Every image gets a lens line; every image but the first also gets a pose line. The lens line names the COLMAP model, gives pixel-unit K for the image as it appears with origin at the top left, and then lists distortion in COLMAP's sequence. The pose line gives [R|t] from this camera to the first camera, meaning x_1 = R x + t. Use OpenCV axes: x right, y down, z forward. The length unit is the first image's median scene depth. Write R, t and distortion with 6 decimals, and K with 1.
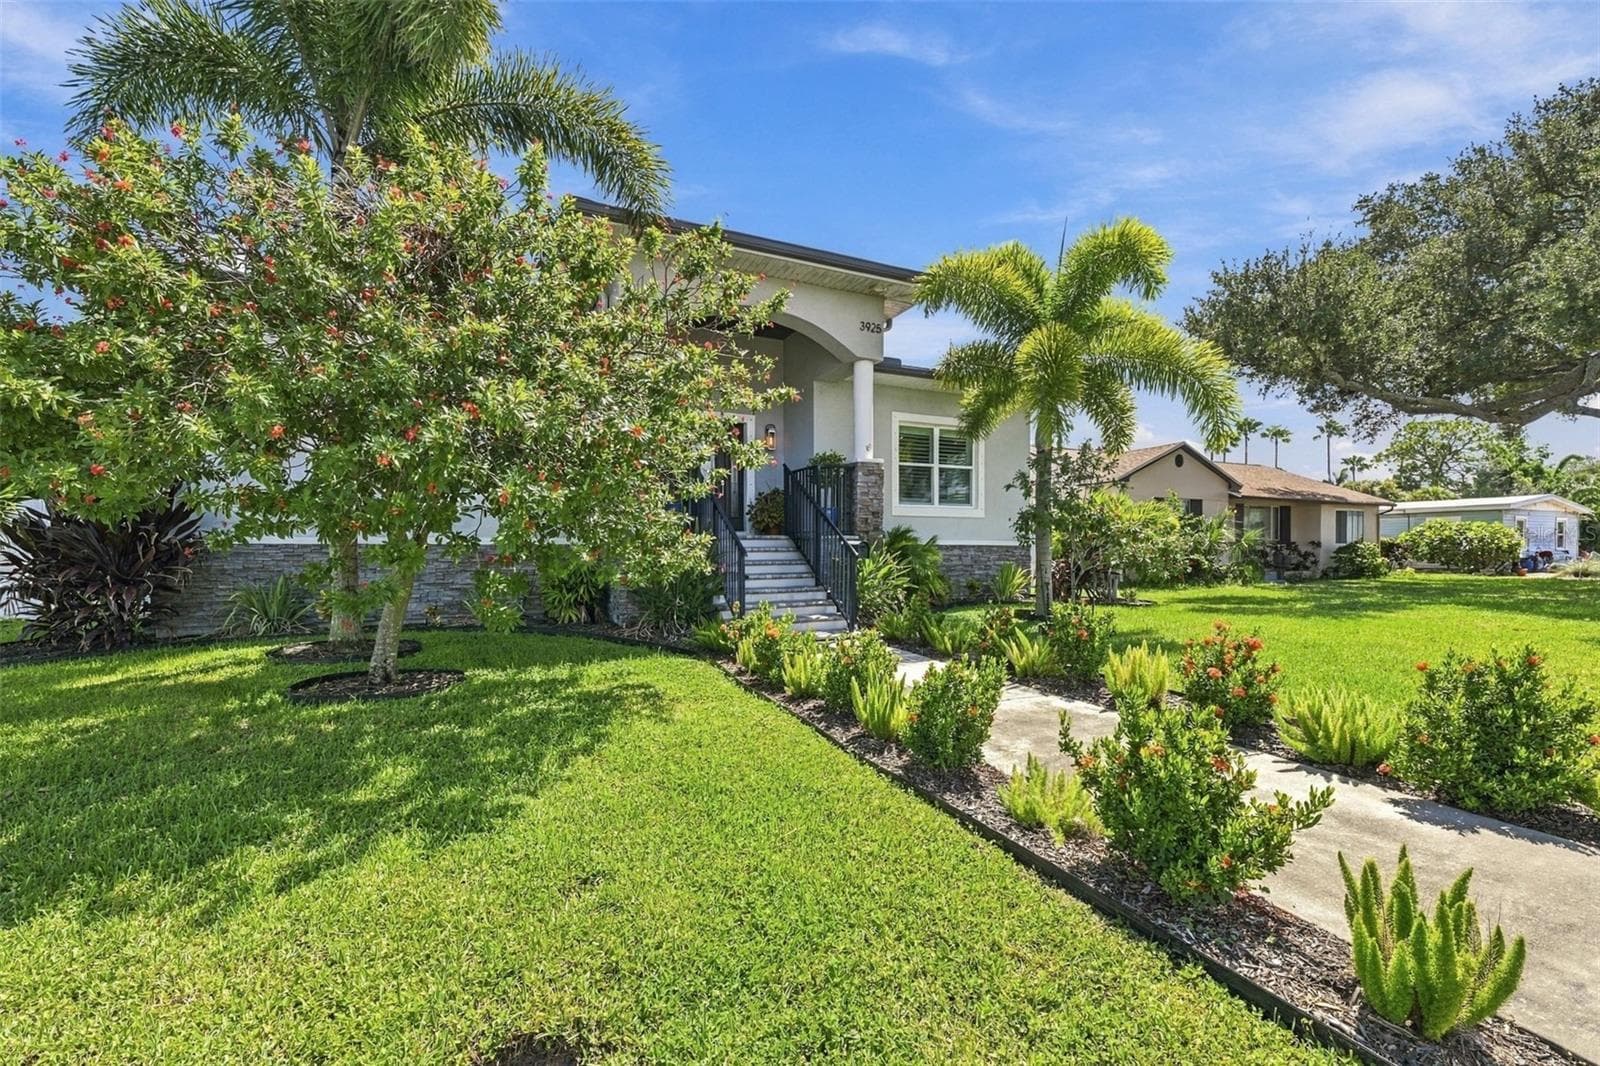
lens RADIAL K [[643.8, 0, 805.2], [0, 643.8, 544.3], [0, 0, 1]] dist [-0.012150, -0.000393]
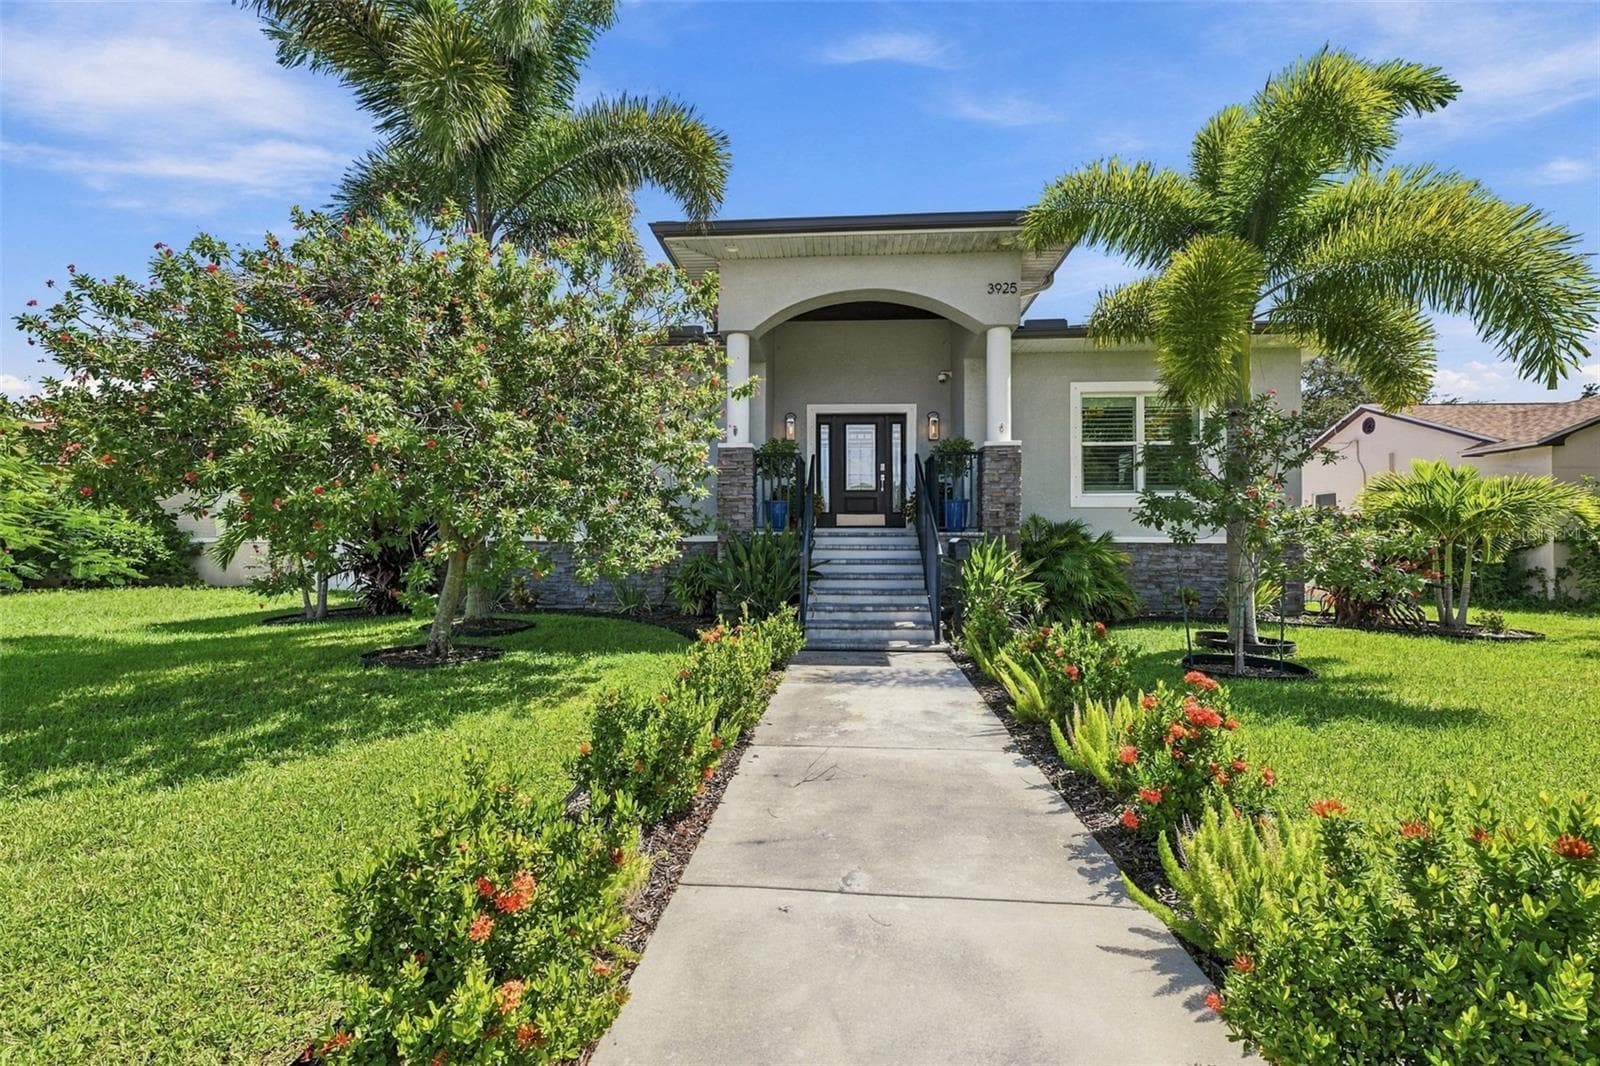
lens RADIAL K [[643.8, 0, 794.6], [0, 643.8, 528.2], [0, 0, 1]] dist [-0.012150, -0.000393]
pose [[0.883466, -0.008987, -0.468410, 0.250235], [-0.001488, 0.999757, -0.021988, 0.000793], [0.468493, 0.020122, 0.883238, 0.122961]]
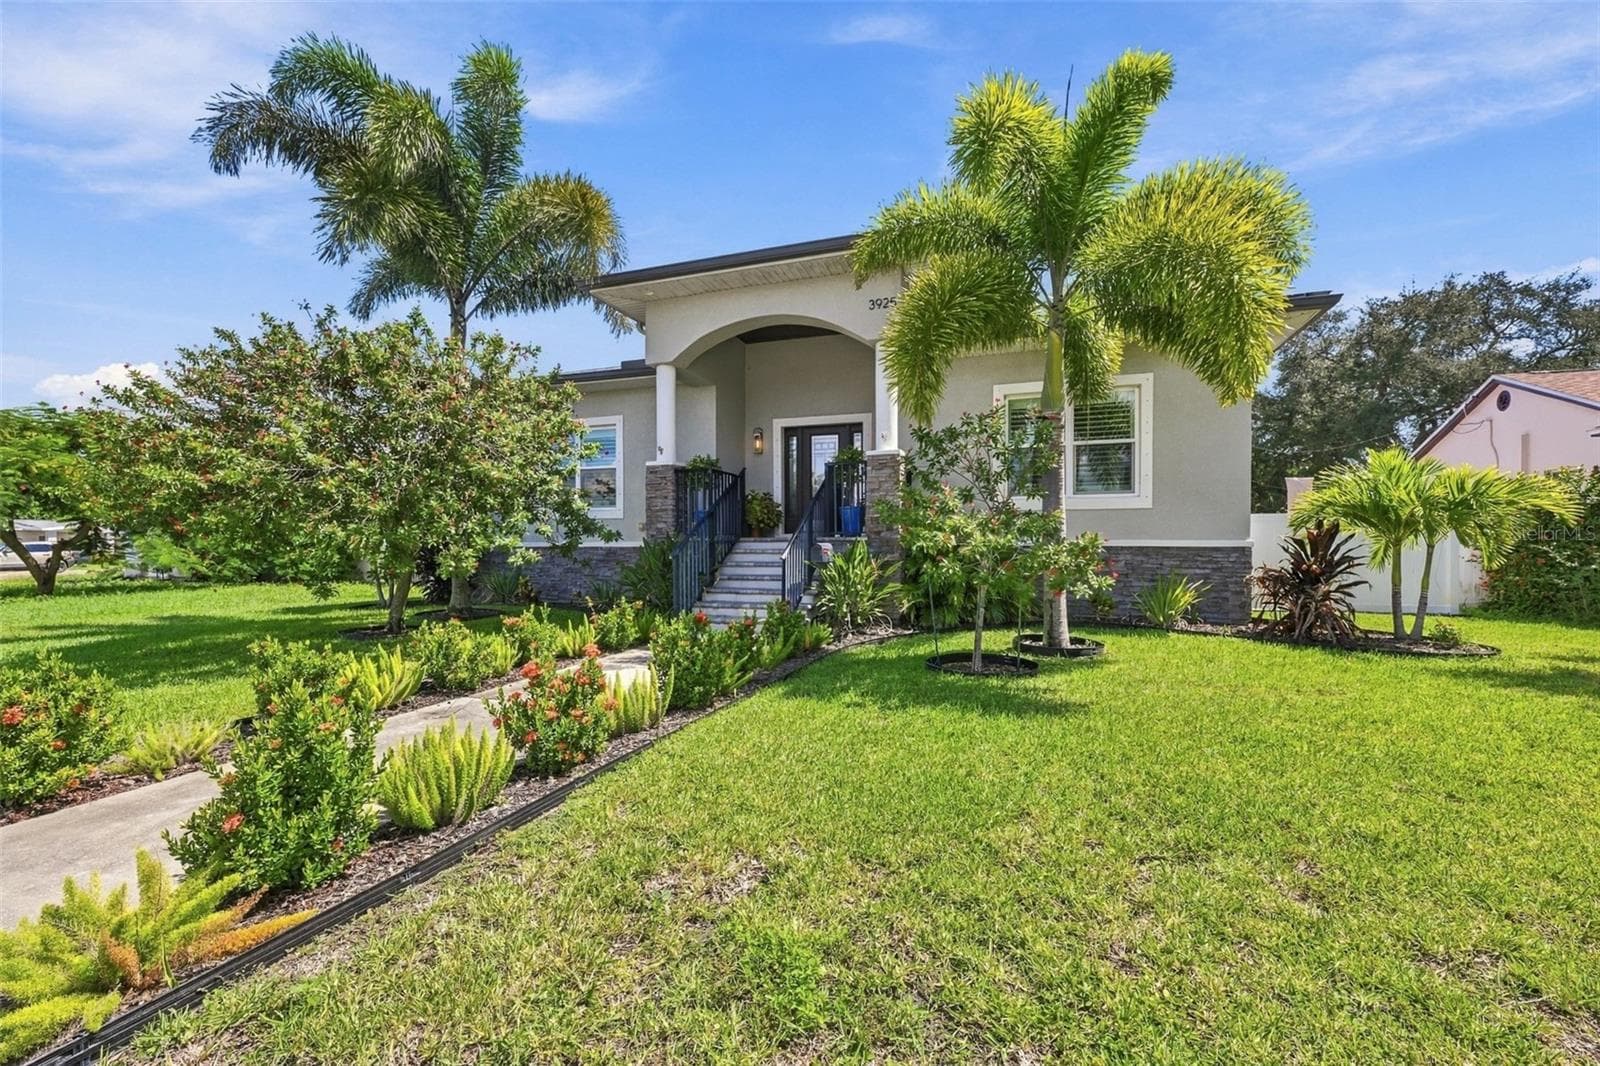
lens RADIAL K [[643.8, 0, 795.0], [0, 643.8, 546.0], [0, 0, 1]] dist [-0.012150, -0.000393]
pose [[0.743323, -0.003250, -0.668925, 0.592583], [0.005470, 0.999984, 0.001221, -0.001189], [0.668910, -0.004567, 0.743329, 0.244986]]
